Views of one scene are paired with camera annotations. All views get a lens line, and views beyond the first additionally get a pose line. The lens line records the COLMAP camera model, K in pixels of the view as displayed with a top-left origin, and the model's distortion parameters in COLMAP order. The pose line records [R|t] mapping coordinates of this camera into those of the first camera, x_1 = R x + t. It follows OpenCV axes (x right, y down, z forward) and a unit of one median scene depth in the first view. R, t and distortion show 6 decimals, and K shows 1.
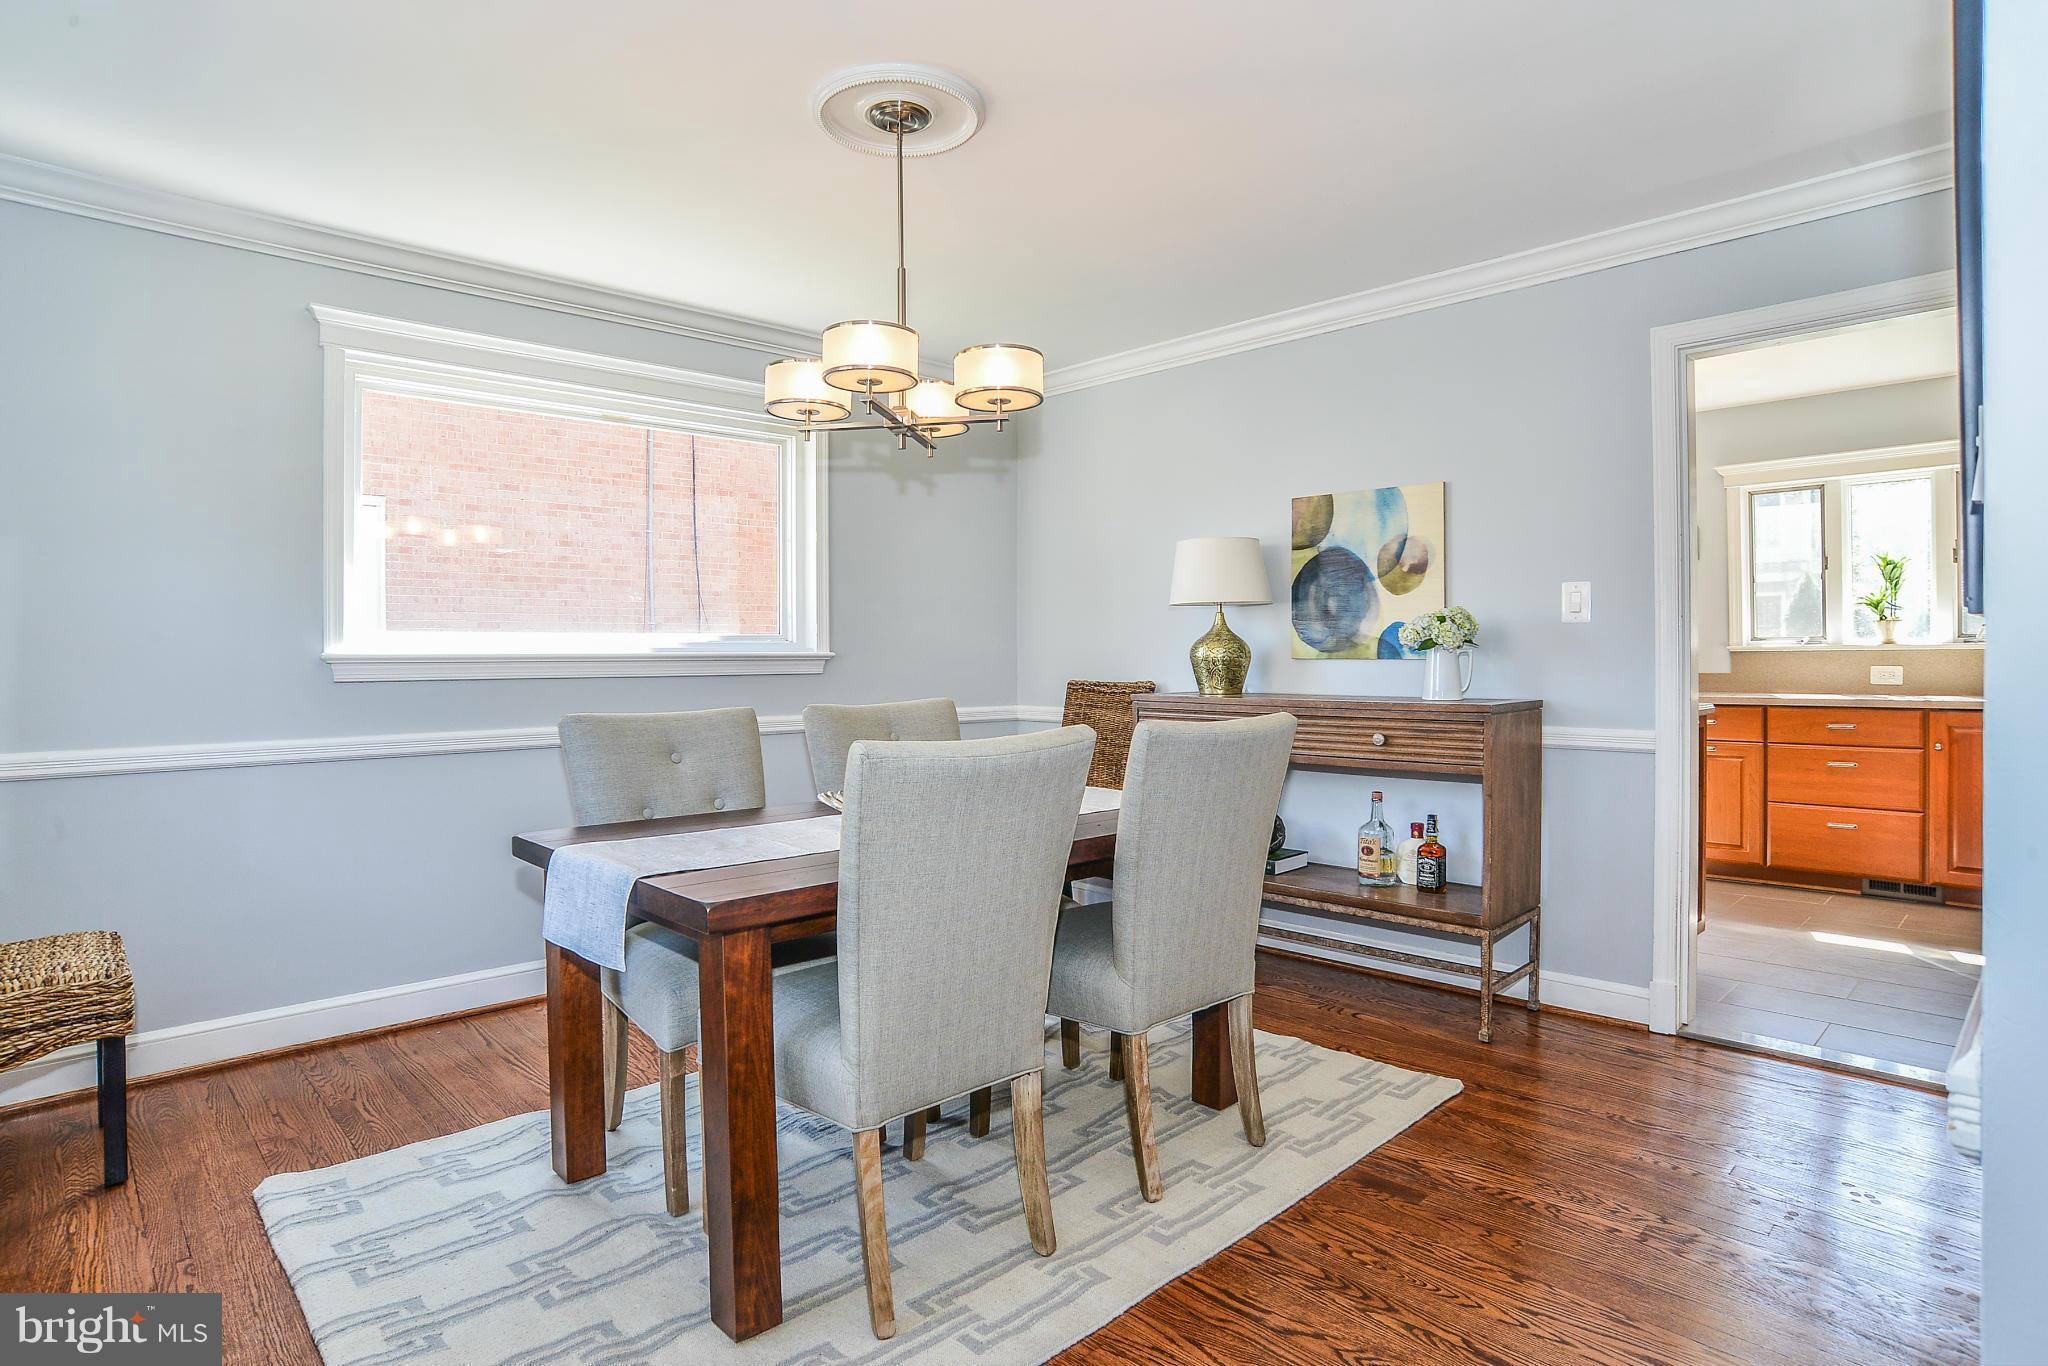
lens RADIAL K [[1072.3, 0, 1030.4], [0, 1072.3, 689.5], [0, 0, 1]] dist [-0.067892, 0.020448]
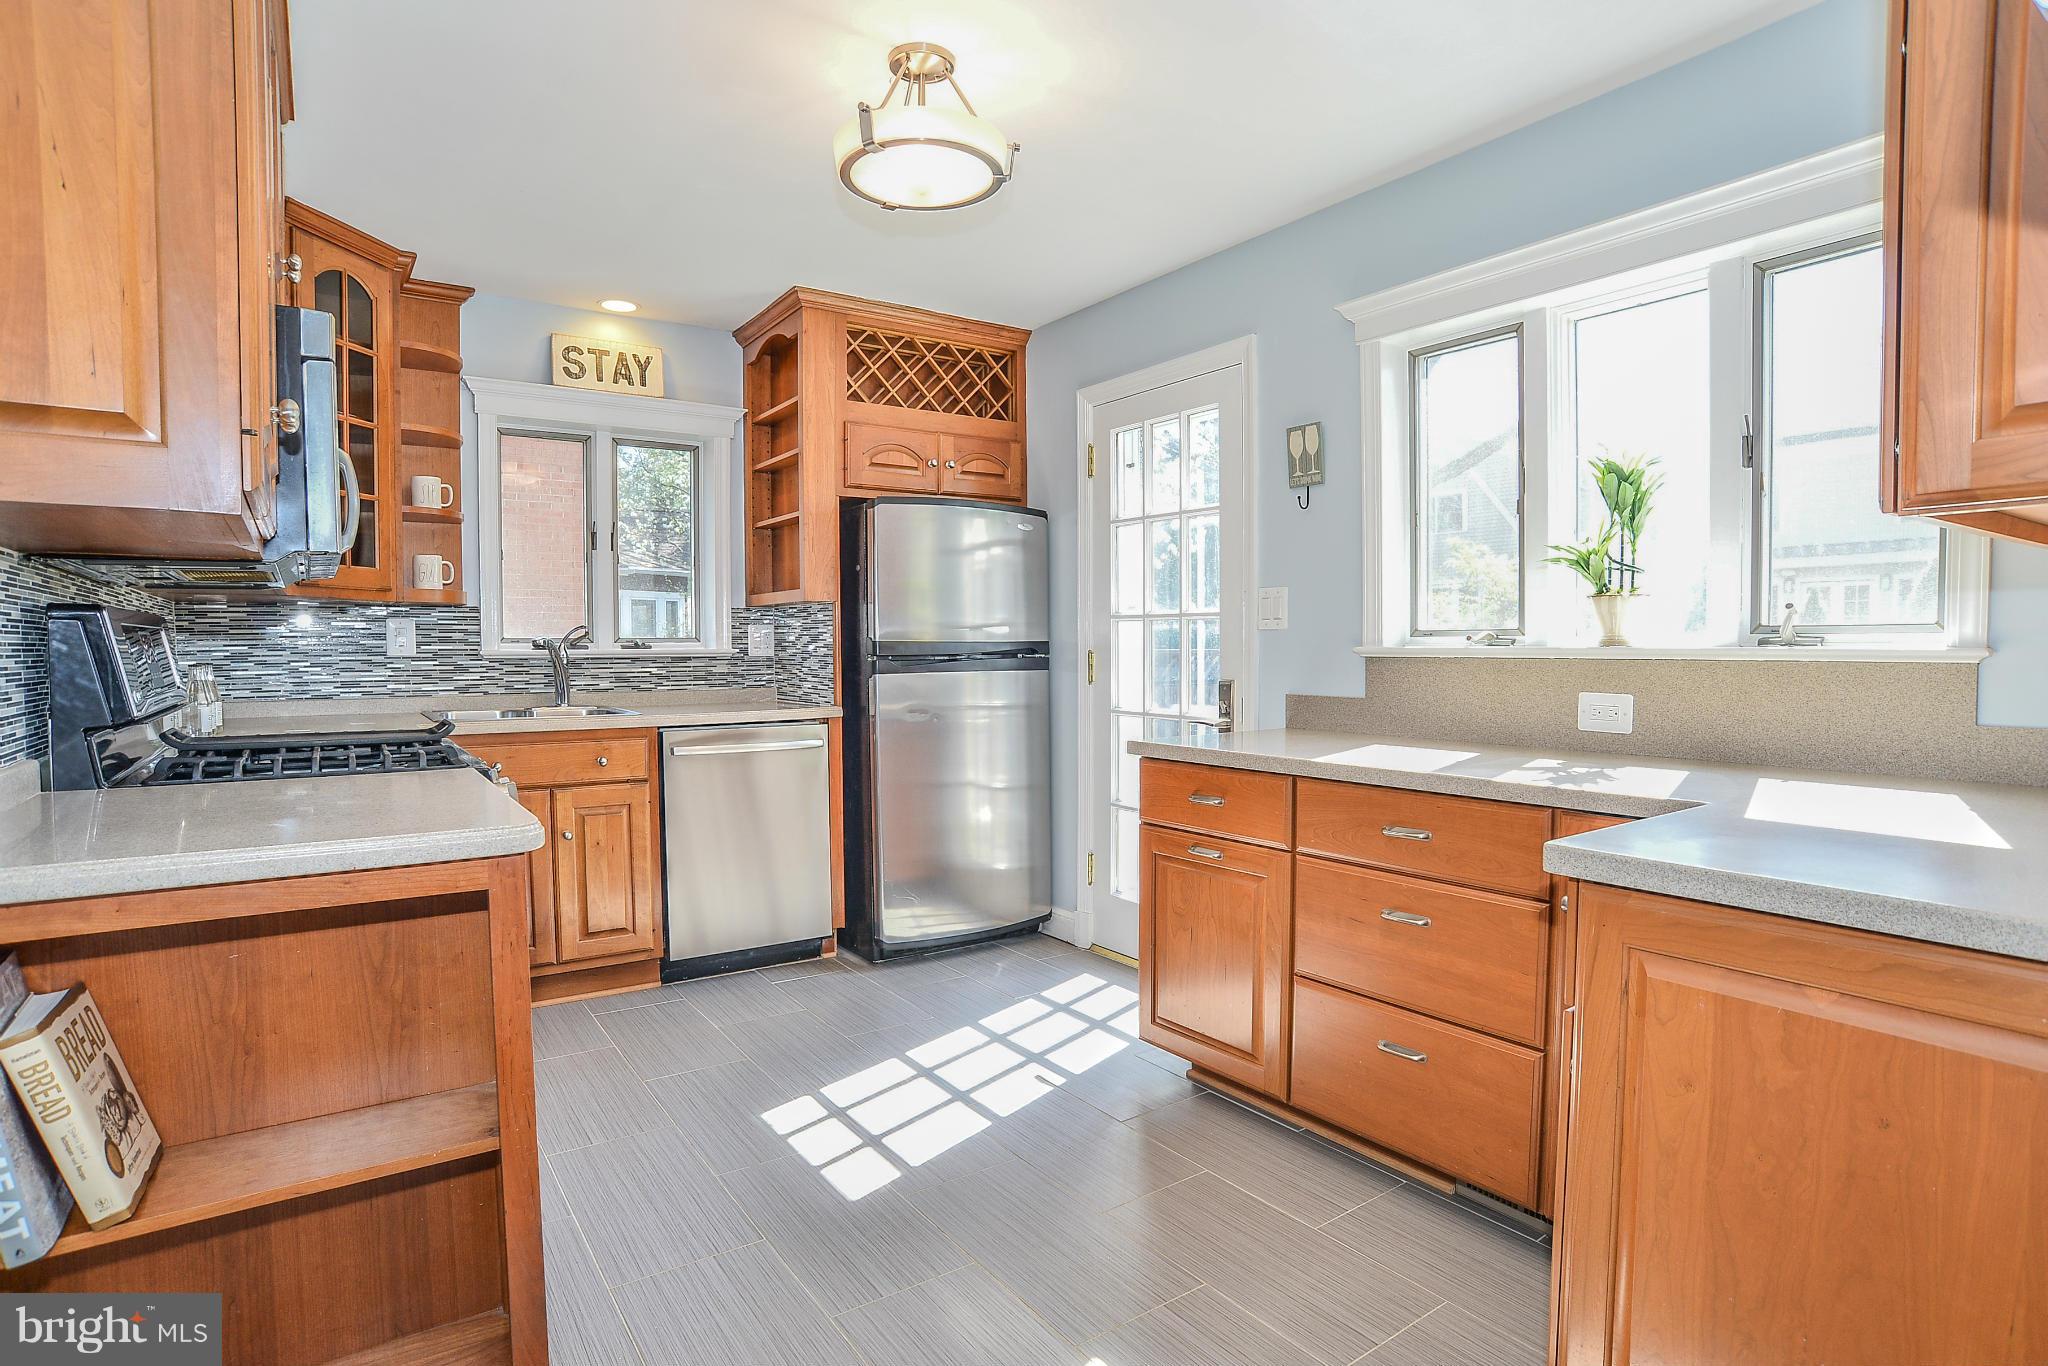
lens RADIAL K [[1072.3, 0, 1013.9], [0, 1072.3, 694.9], [0, 0, 1]] dist [-0.067892, 0.020448]
pose [[0.984093, 0.011813, -0.177263, 0.618179], [-0.008339, 0.999759, 0.020327, -0.028142], [0.177460, -0.018525, 0.983954, 0.461535]]
